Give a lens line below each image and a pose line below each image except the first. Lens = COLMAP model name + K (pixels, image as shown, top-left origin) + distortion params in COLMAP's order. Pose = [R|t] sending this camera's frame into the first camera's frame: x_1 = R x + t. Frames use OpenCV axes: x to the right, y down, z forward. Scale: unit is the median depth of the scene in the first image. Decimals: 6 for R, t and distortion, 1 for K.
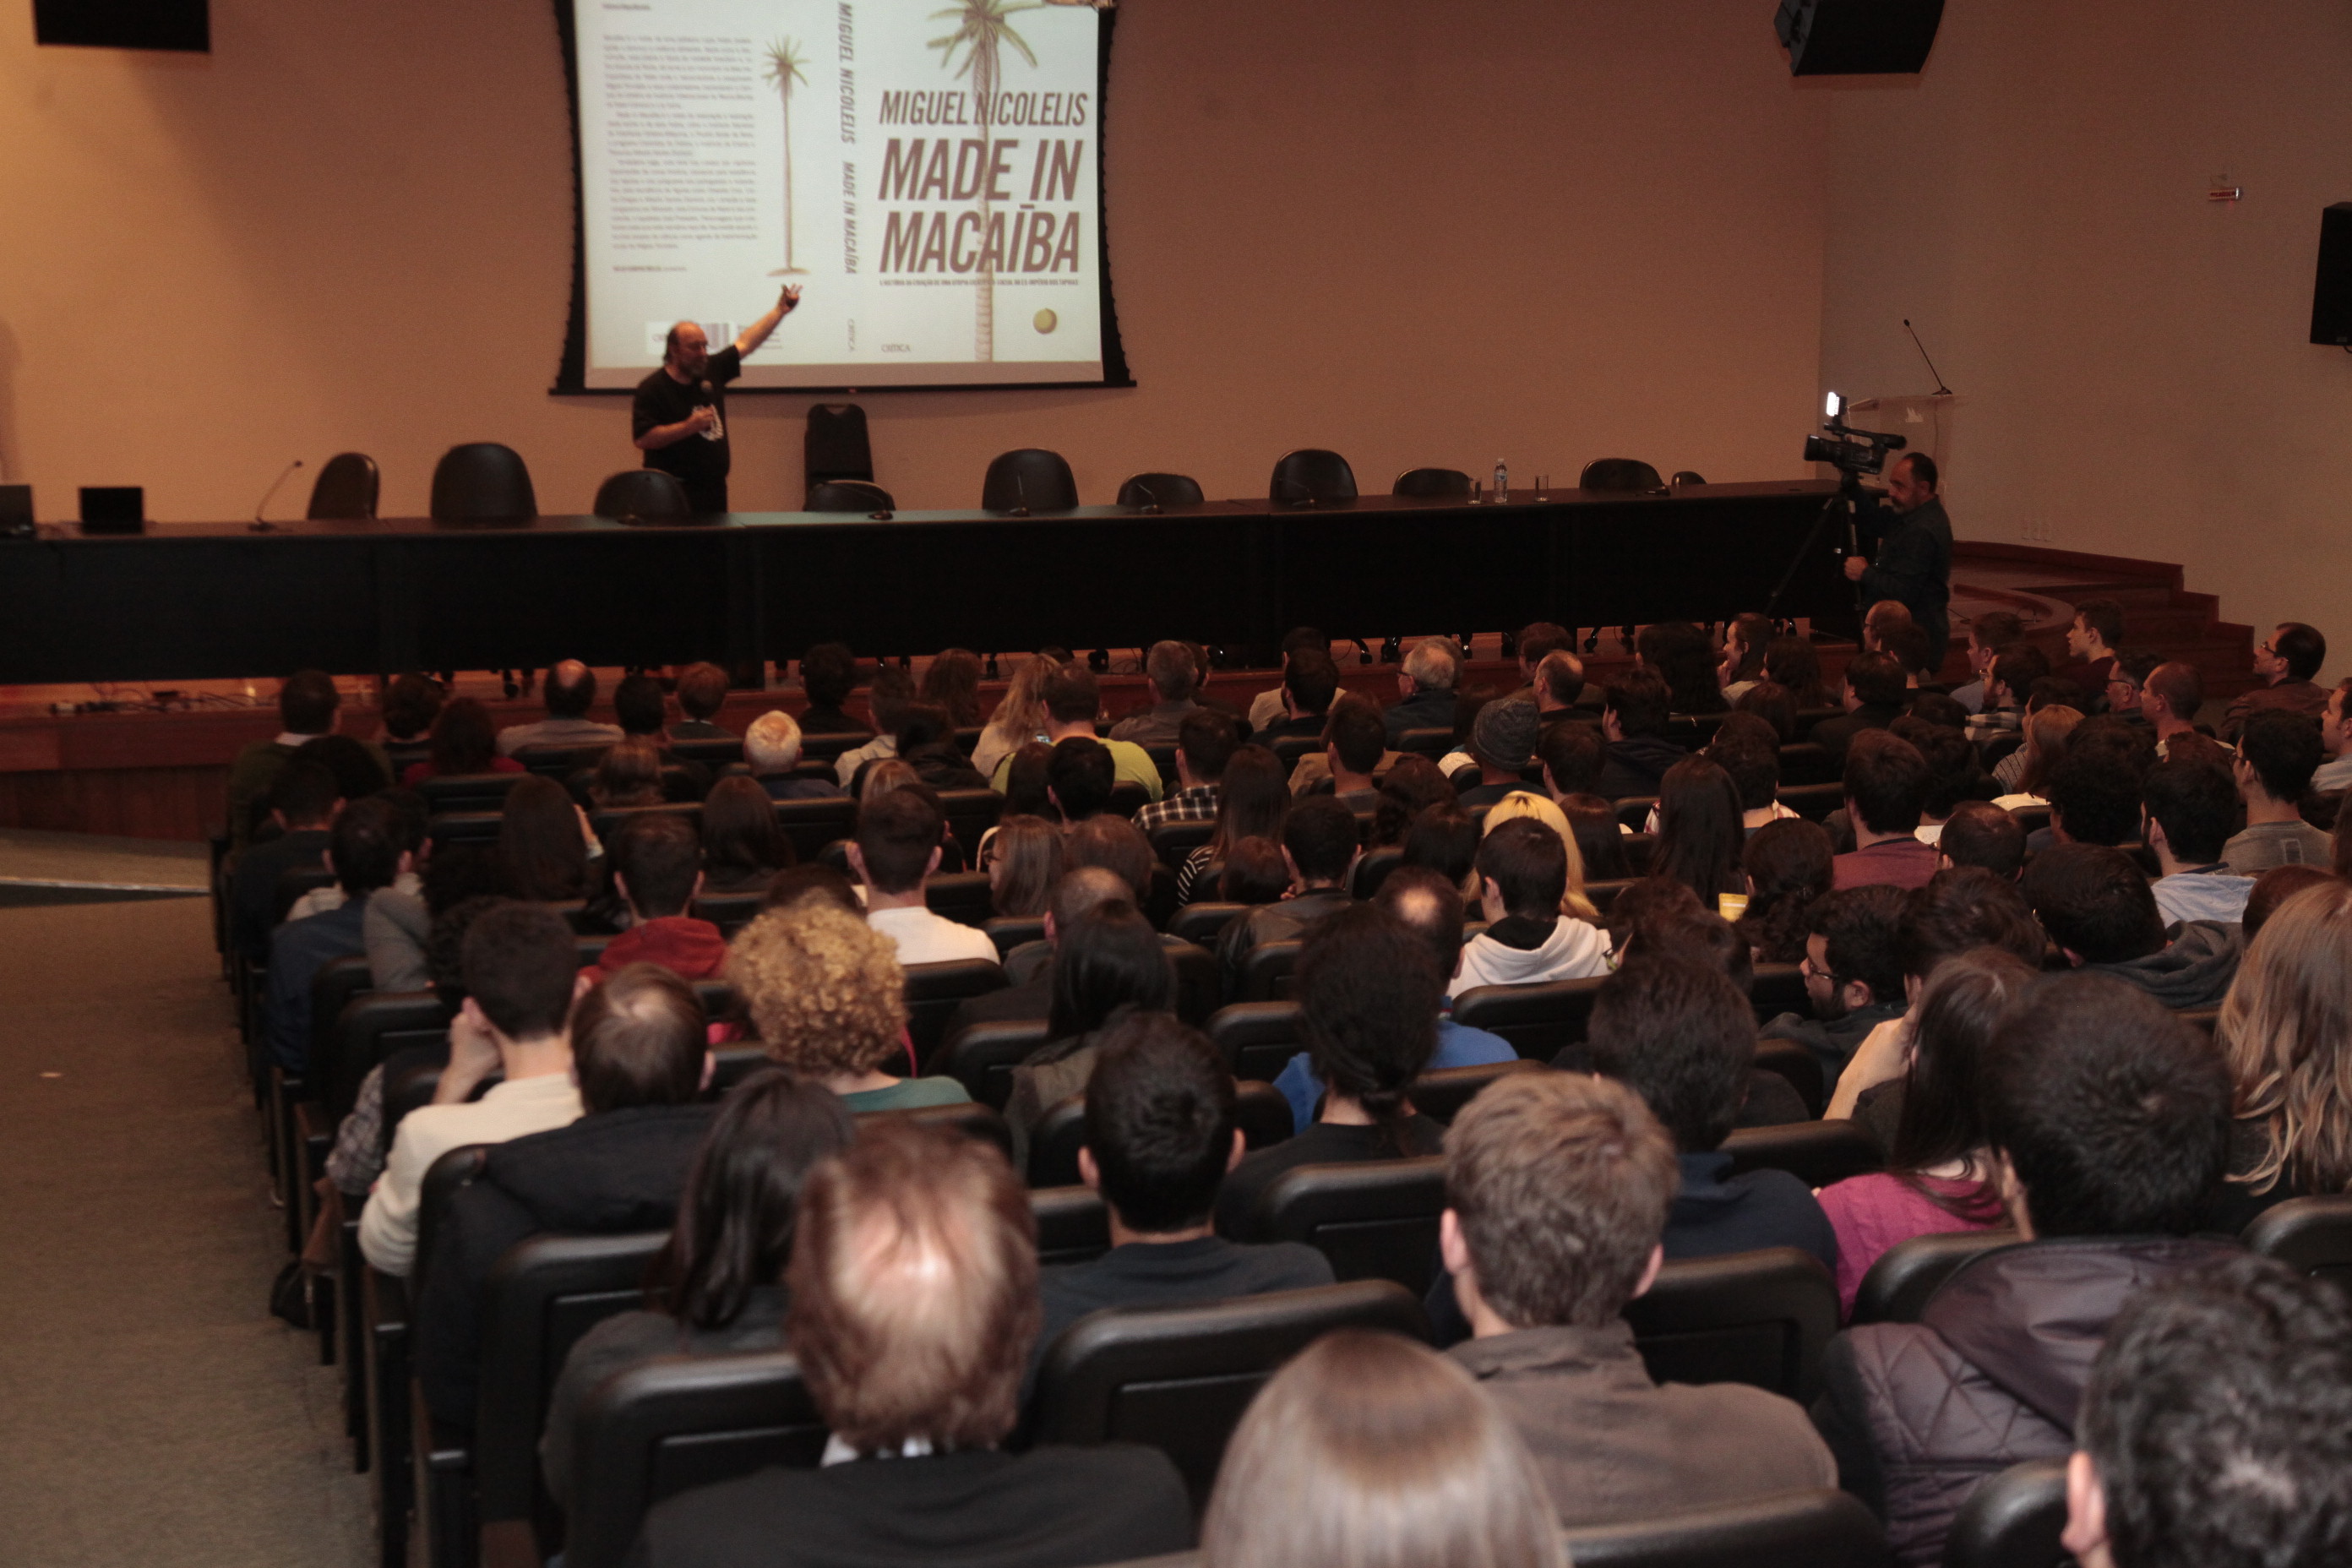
lens RADIAL K [[3557.5, 0, 1205.6], [0, 3557.5, 795.0], [0, 0, 1]] dist [0.187280, -0.086183]
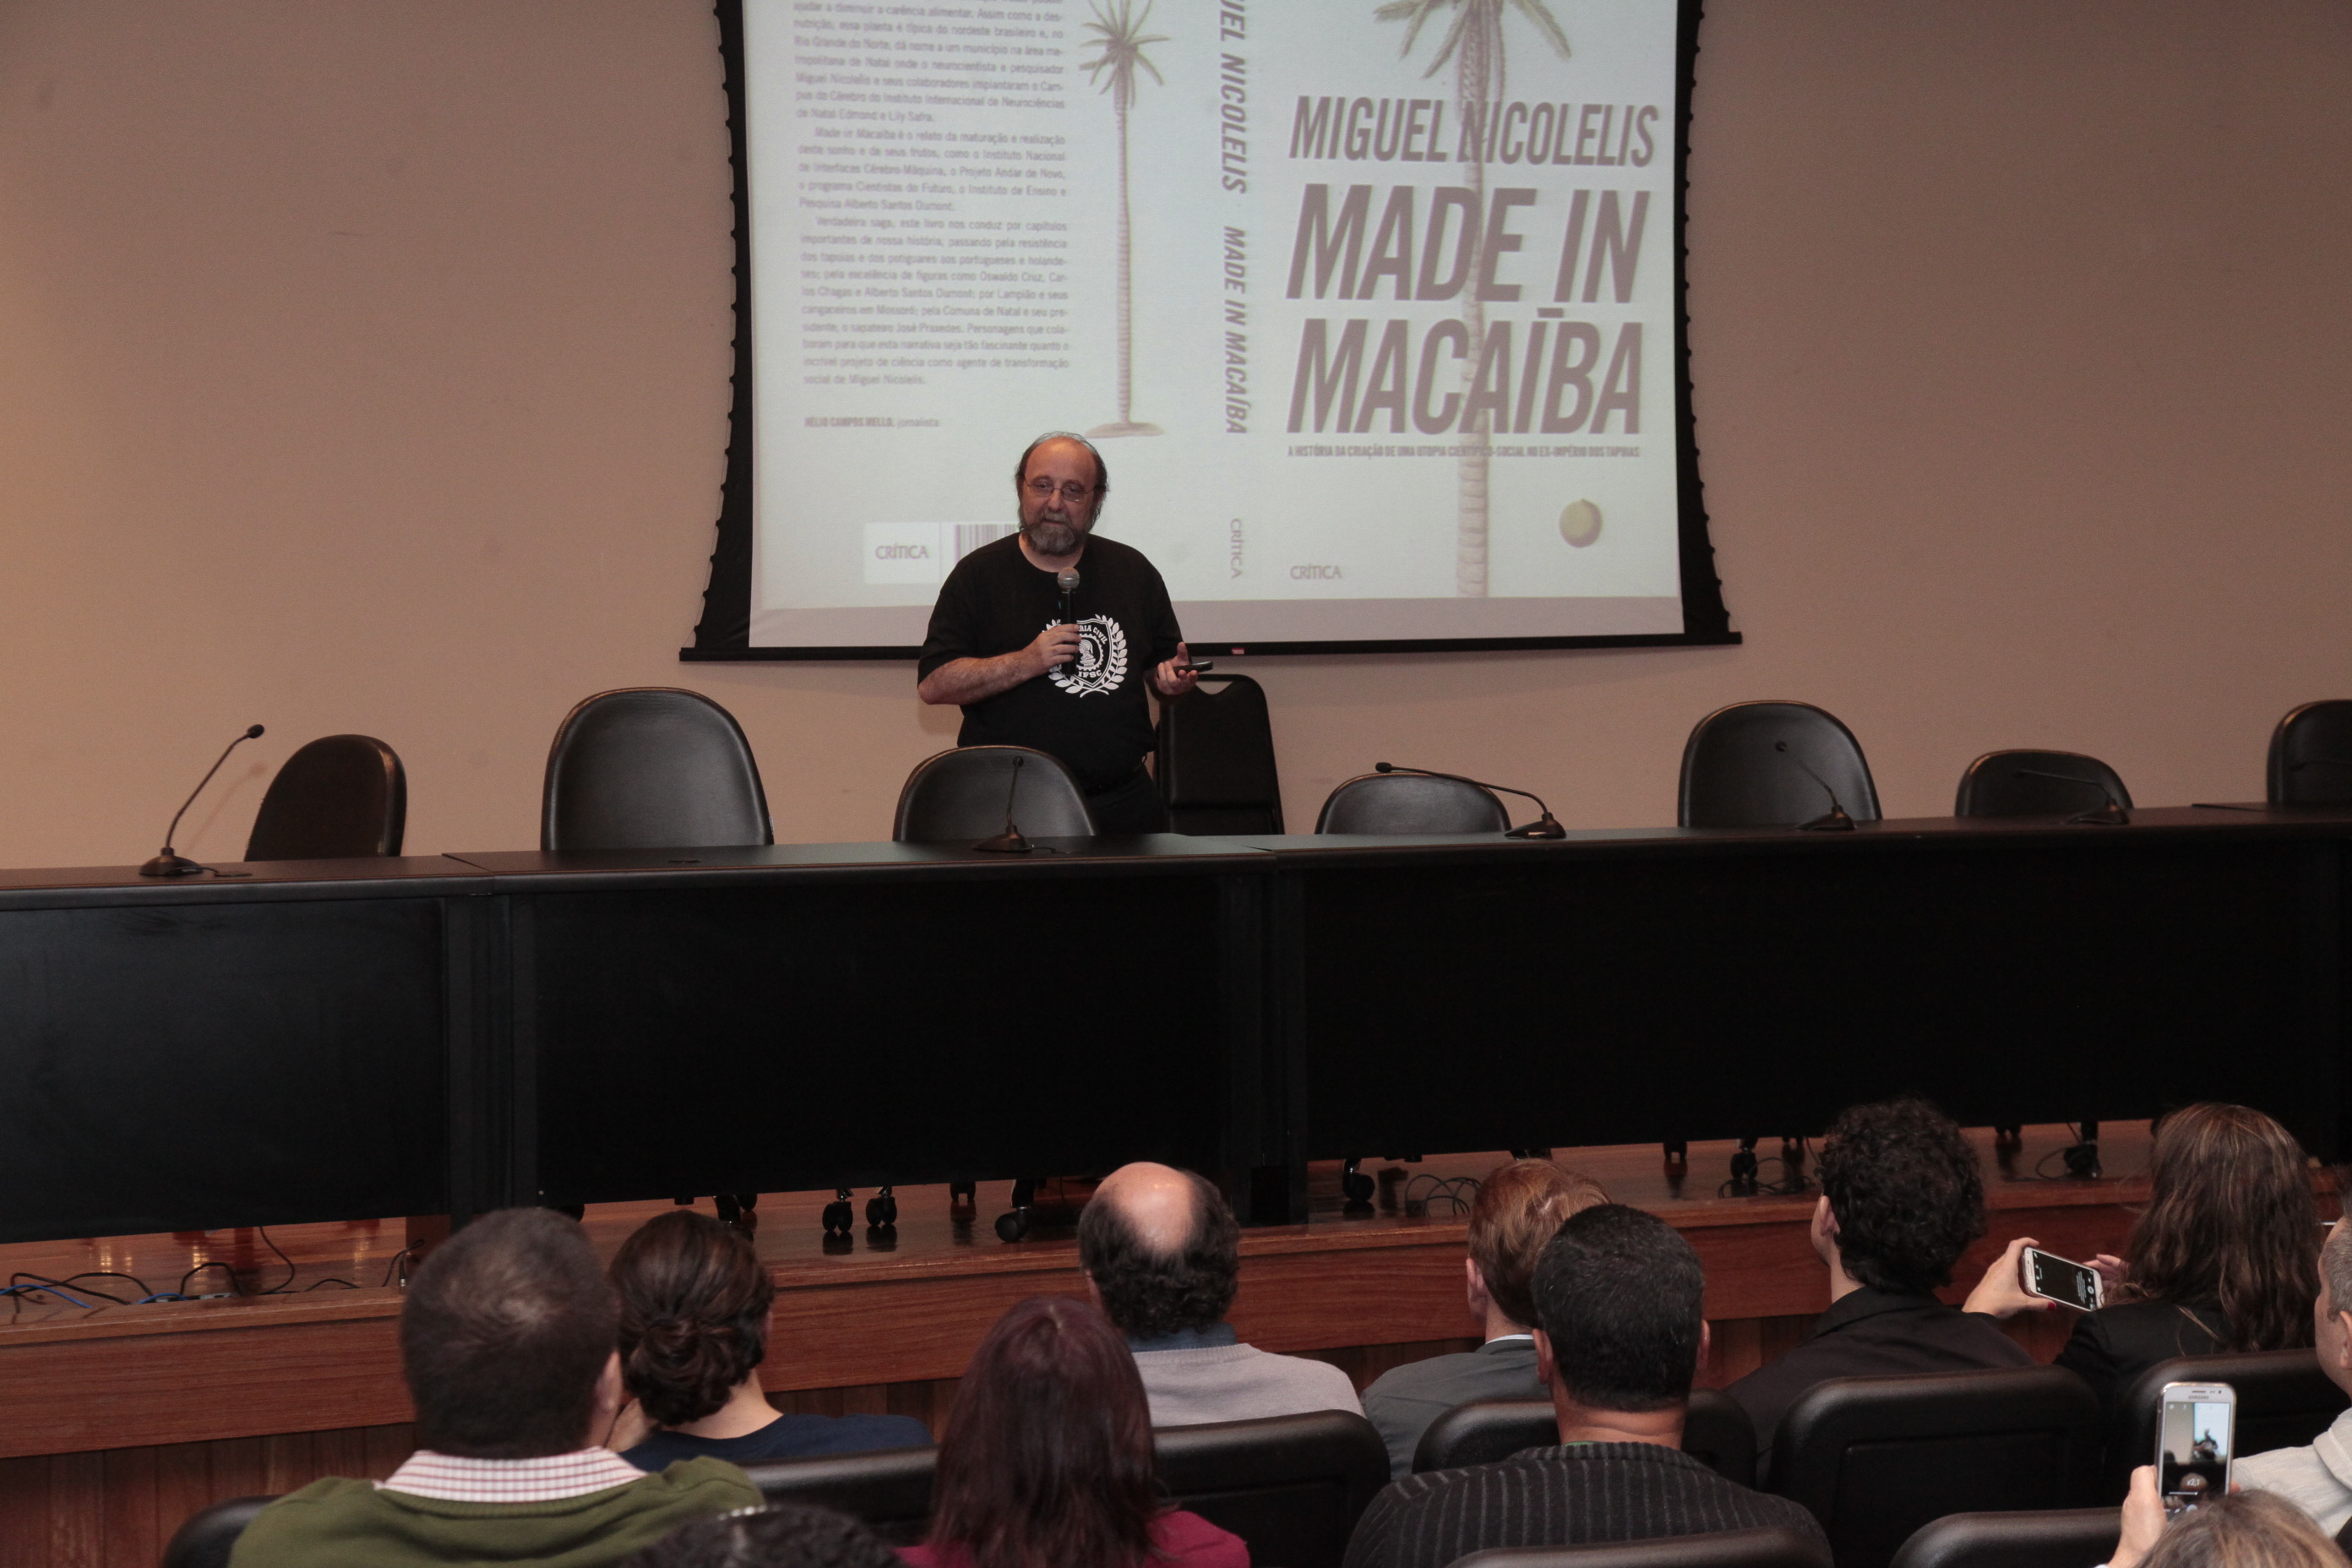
lens RADIAL K [[3872.5, 0, 1176.0], [0, 3872.5, 784.0], [0, 0, 1]] dist [0.216395, 0.045706]
pose [[0.999311, -0.013737, 0.034489, -0.128908], [0.018197, 0.991008, -0.132558, -0.017627], [-0.032358, 0.133095, 0.990575, 0.435314]]
